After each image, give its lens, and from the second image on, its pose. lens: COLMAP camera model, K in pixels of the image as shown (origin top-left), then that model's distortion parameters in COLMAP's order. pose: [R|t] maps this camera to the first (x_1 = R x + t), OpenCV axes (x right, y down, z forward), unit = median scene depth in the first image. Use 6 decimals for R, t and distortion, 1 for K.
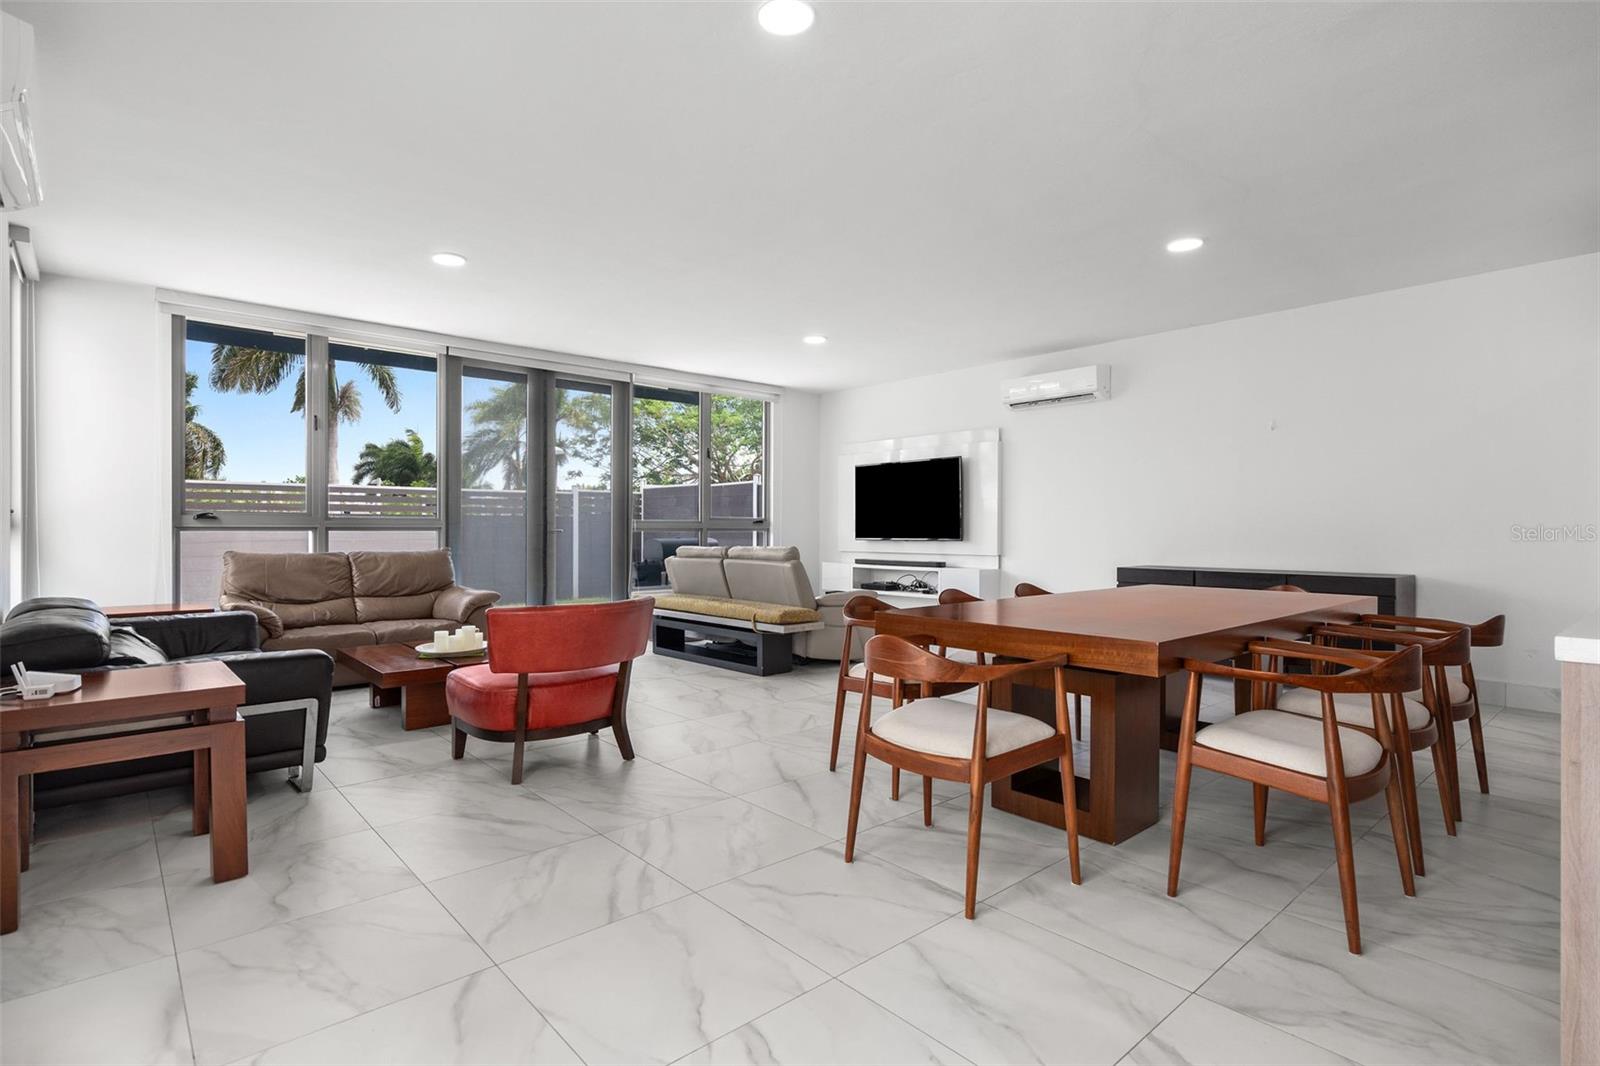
lens RADIAL K [[797.2, 0, 800.0], [0, 797.2, 533.0], [0, 0, 1]] dist [0.017904, -0.000460]
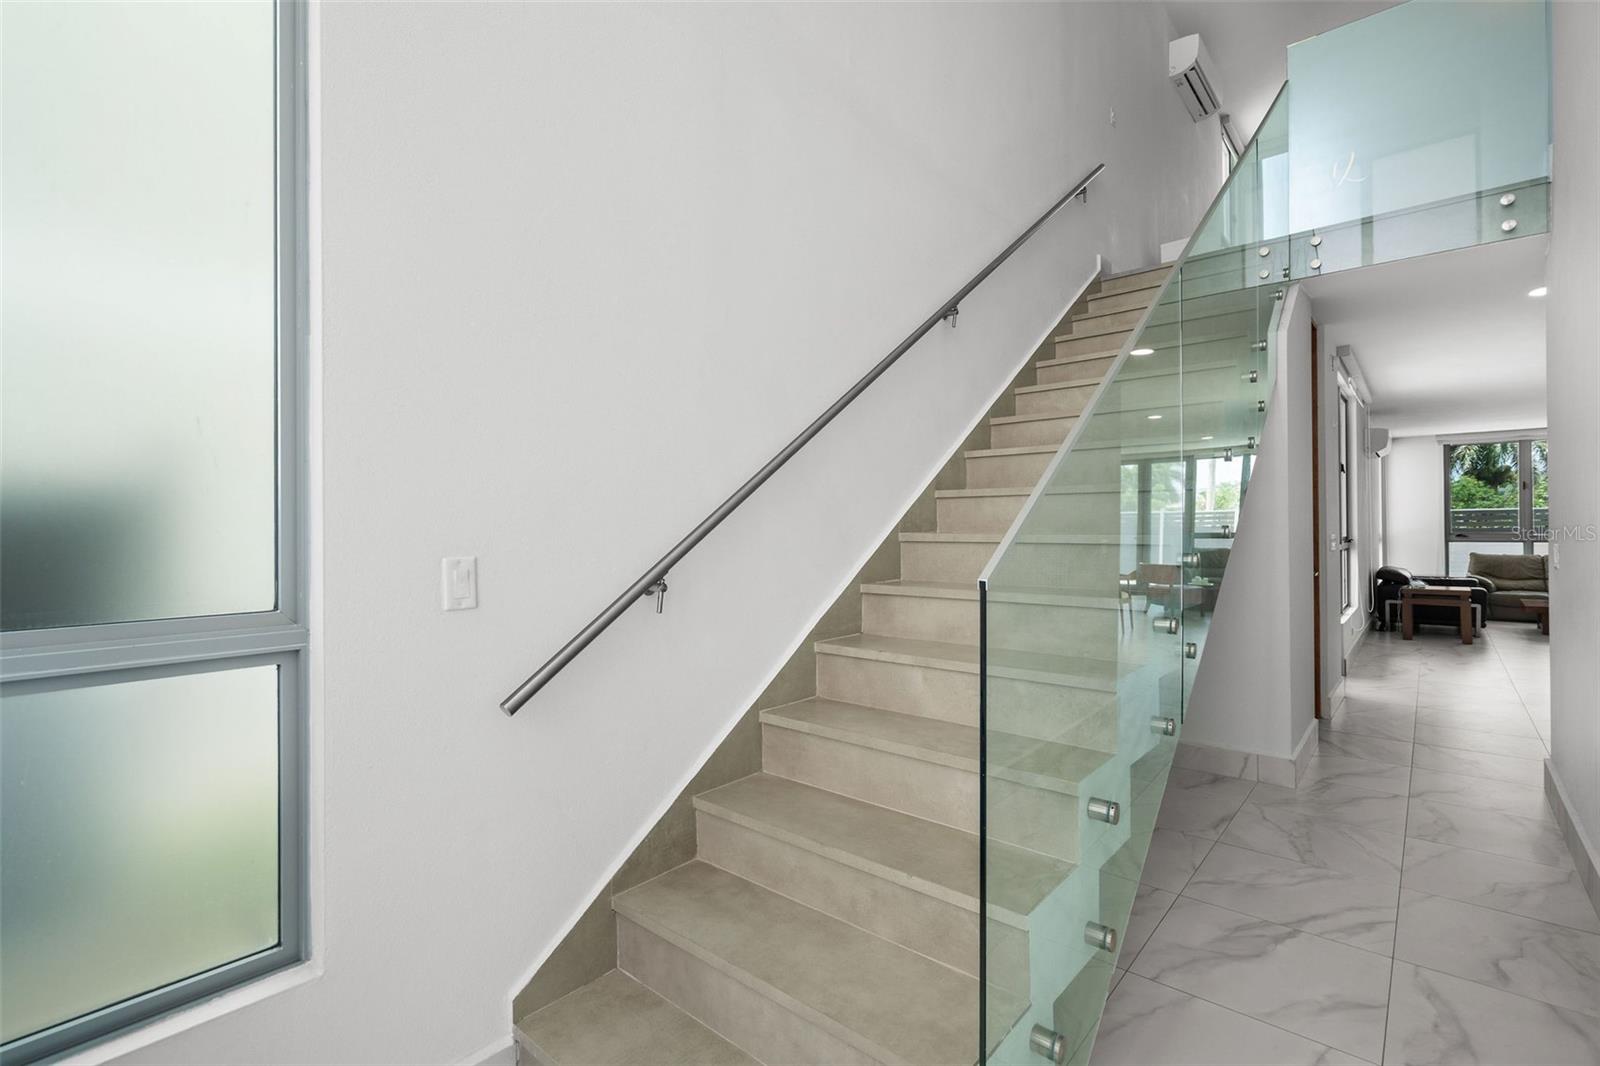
lens RADIAL K [[693.2, 0, 800.0], [0, 693.2, 533.0], [0, 0, 1]] dist [-0.000743, -0.000129]
pose [[0.161999, 0.006106, -0.986772, 0.601334], [0.002845, 0.999974, 0.006655, -0.035822], [0.986787, -0.003886, 0.161978, -0.780674]]
